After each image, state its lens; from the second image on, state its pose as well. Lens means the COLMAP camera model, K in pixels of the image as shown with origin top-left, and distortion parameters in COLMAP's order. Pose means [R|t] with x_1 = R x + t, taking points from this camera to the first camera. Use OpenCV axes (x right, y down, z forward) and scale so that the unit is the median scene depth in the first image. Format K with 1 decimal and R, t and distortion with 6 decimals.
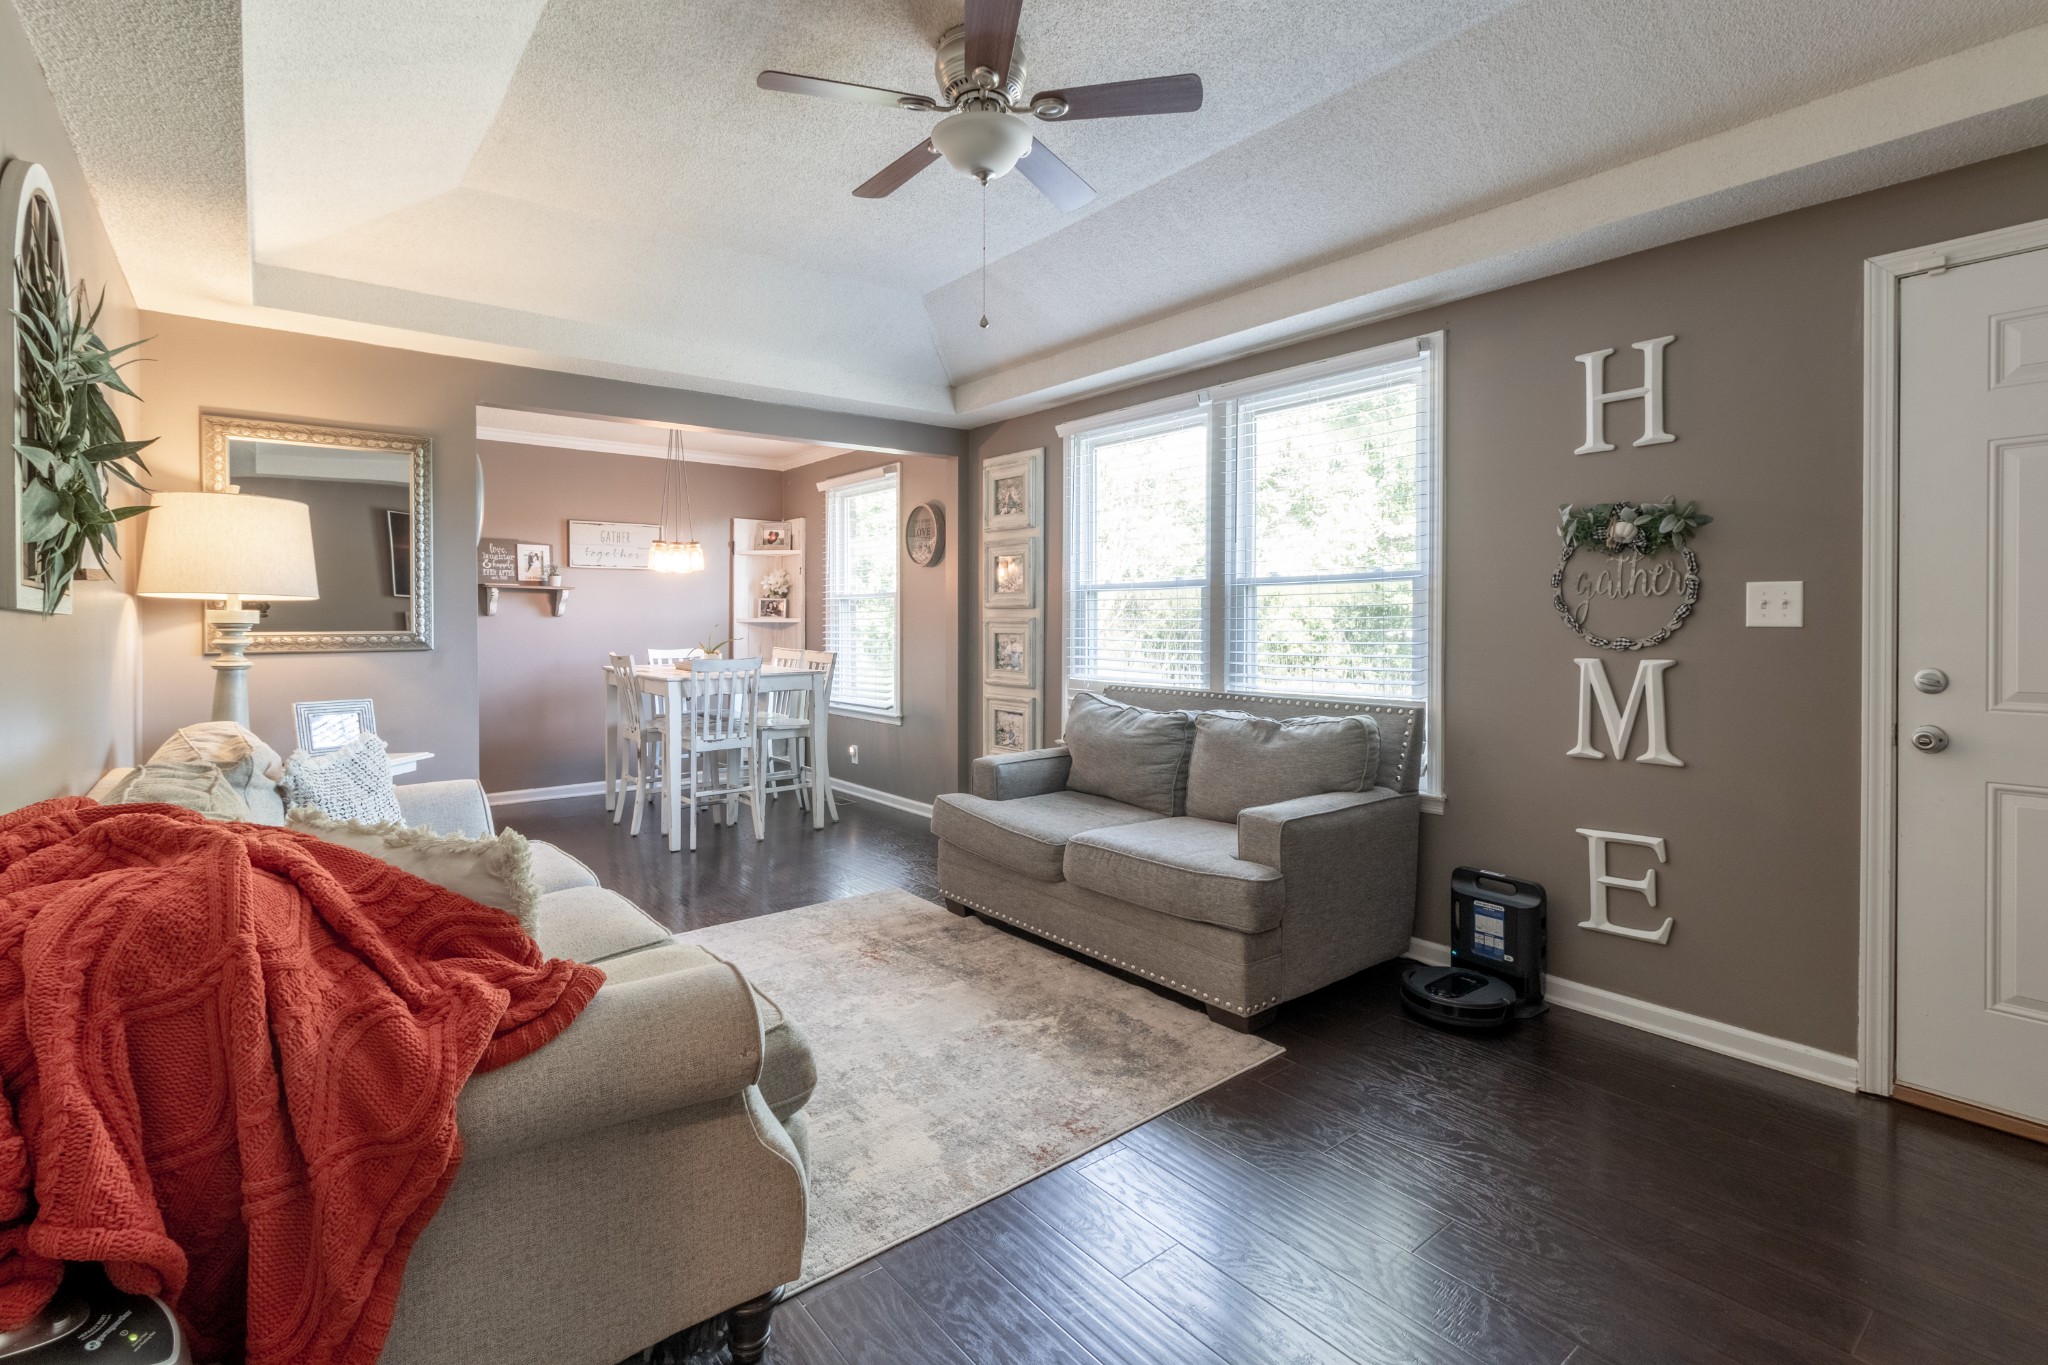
lens RADIAL K [[949.0, 0, 1037.9], [0, 949.0, 630.6], [0, 0, 1]] dist [0.002557, 0.000142]
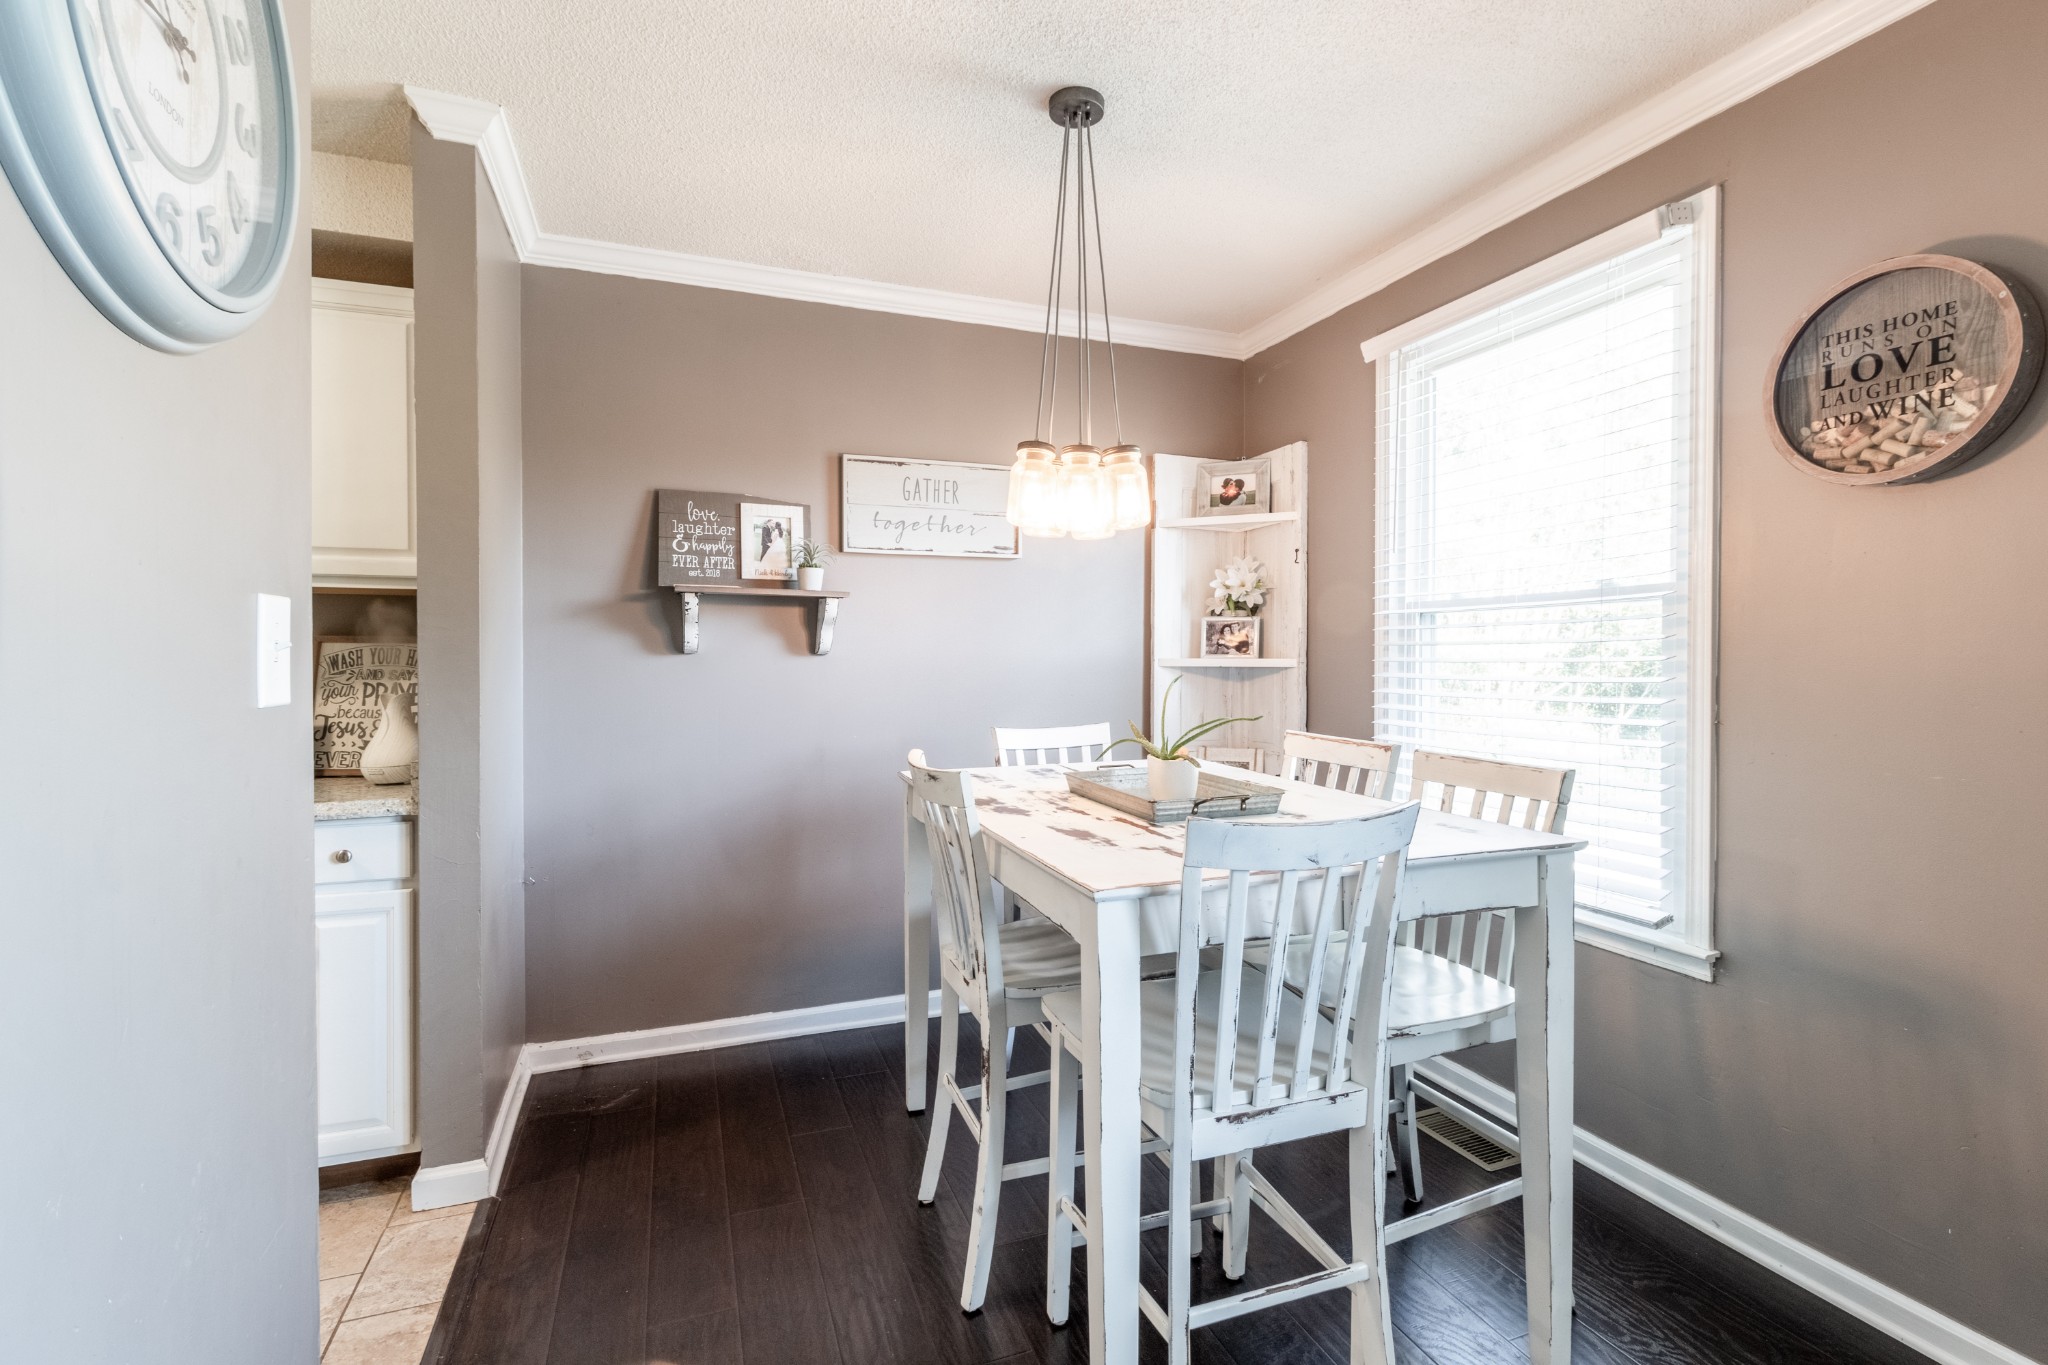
lens RADIAL K [[949.0, 0, 1033.4], [0, 949.0, 663.7], [0, 0, 1]] dist [0.002557, 0.000142]
pose [[0.949015, 0.001883, -0.315227, -0.257325], [-0.004122, 0.999971, -0.006438, -0.007946], [0.315205, 0.007410, 0.948995, 0.591724]]
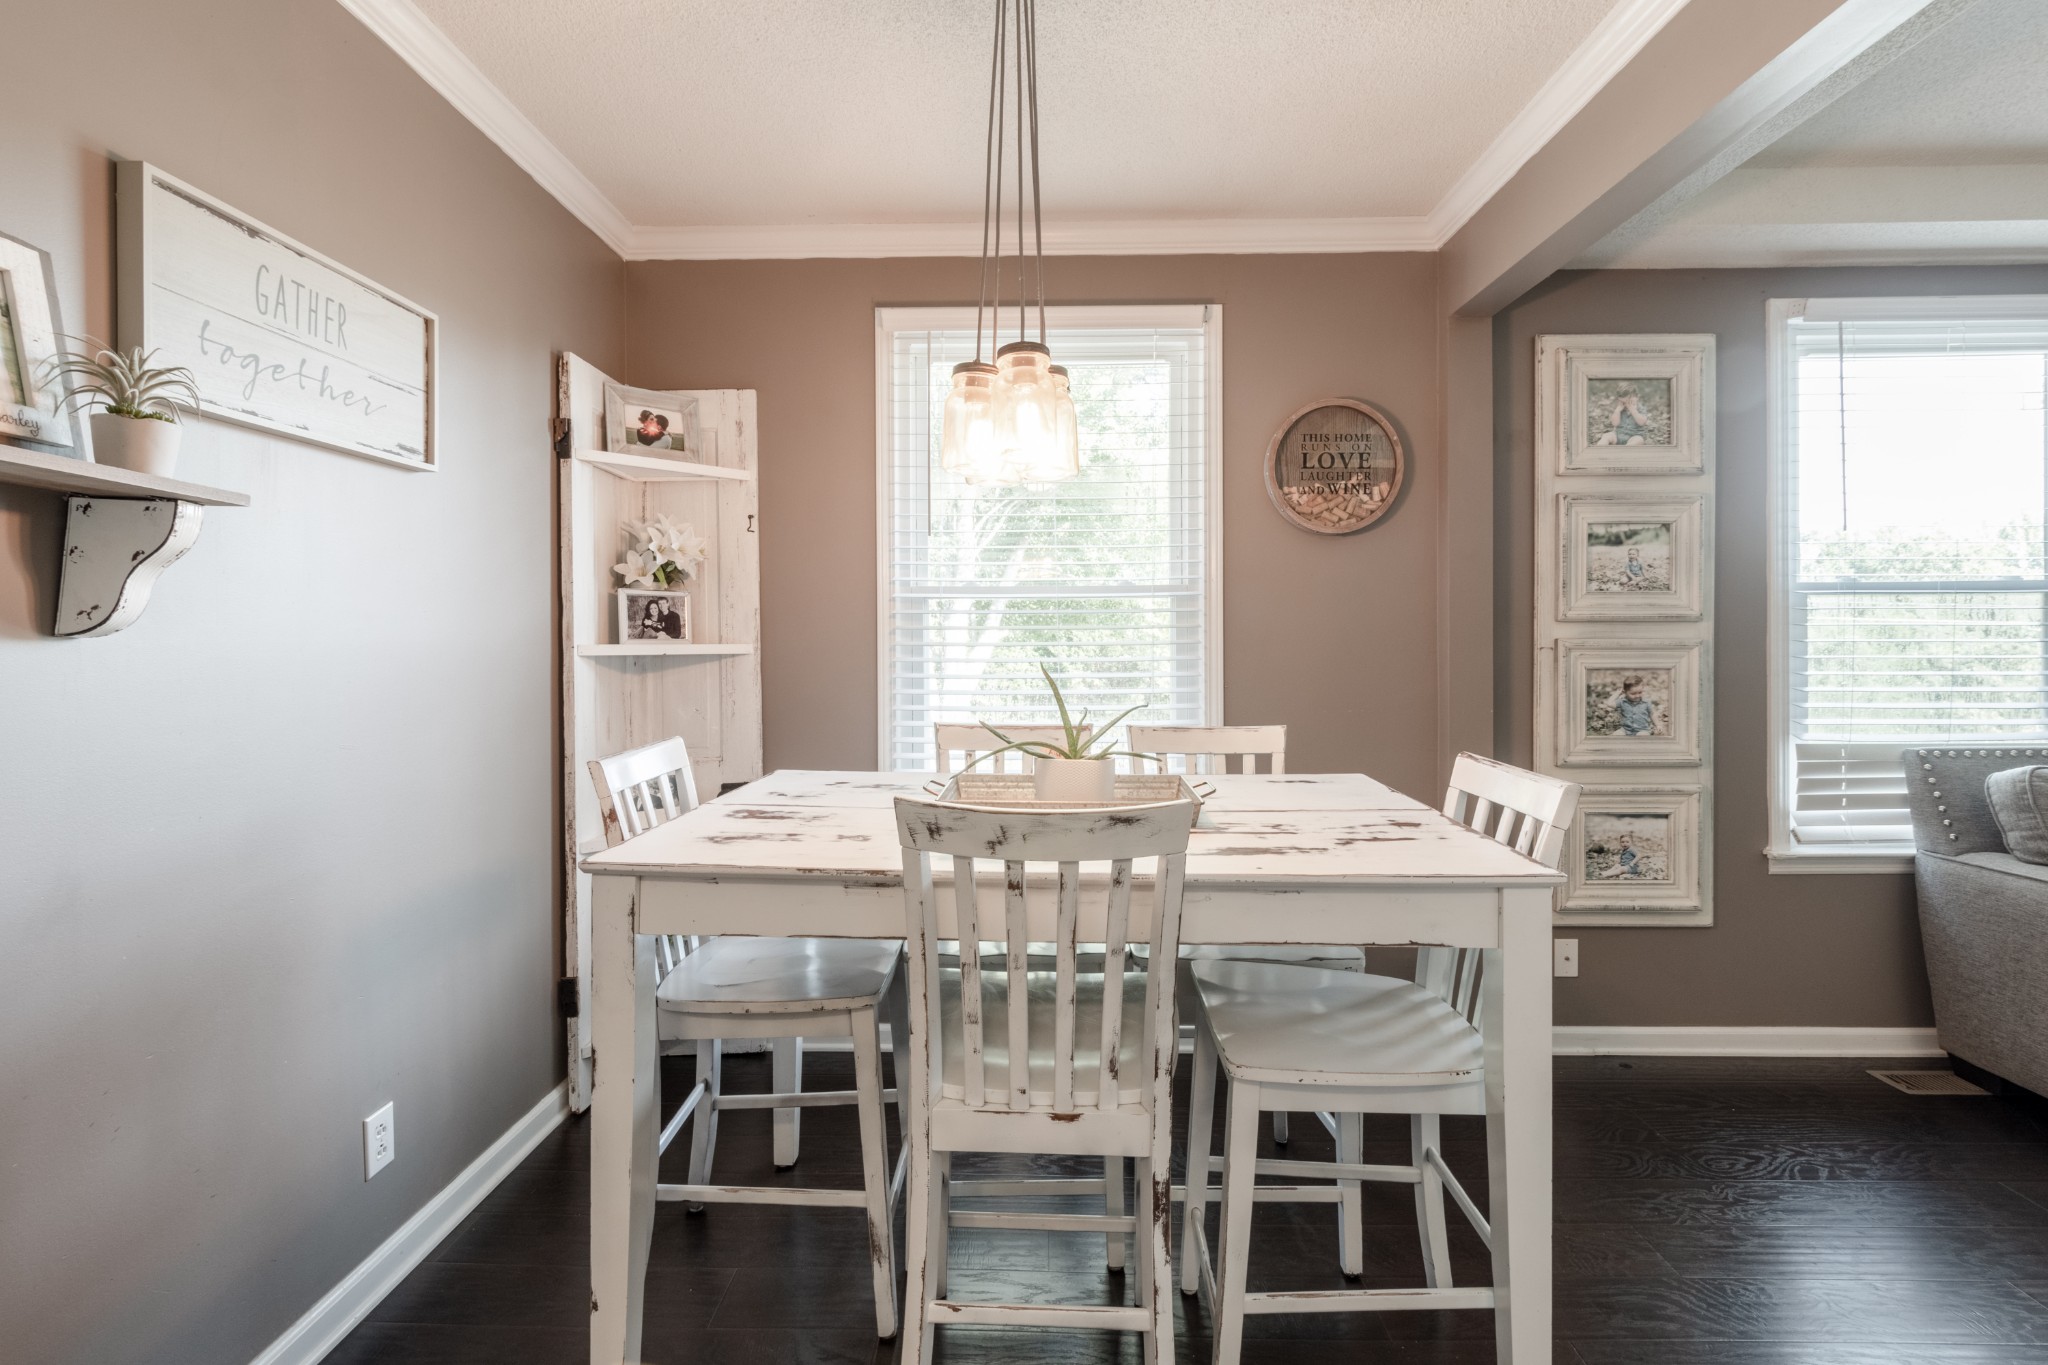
lens RADIAL K [[949.0, 0, 1038.3], [0, 949.0, 650.9], [0, 0, 1]] dist [0.002557, 0.000142]
pose [[0.648547, -0.008692, 0.761125, -0.538683], [0.014342, 0.999897, -0.000803, -0.009135], [-0.761039, 0.011437, 0.648605, 0.743767]]
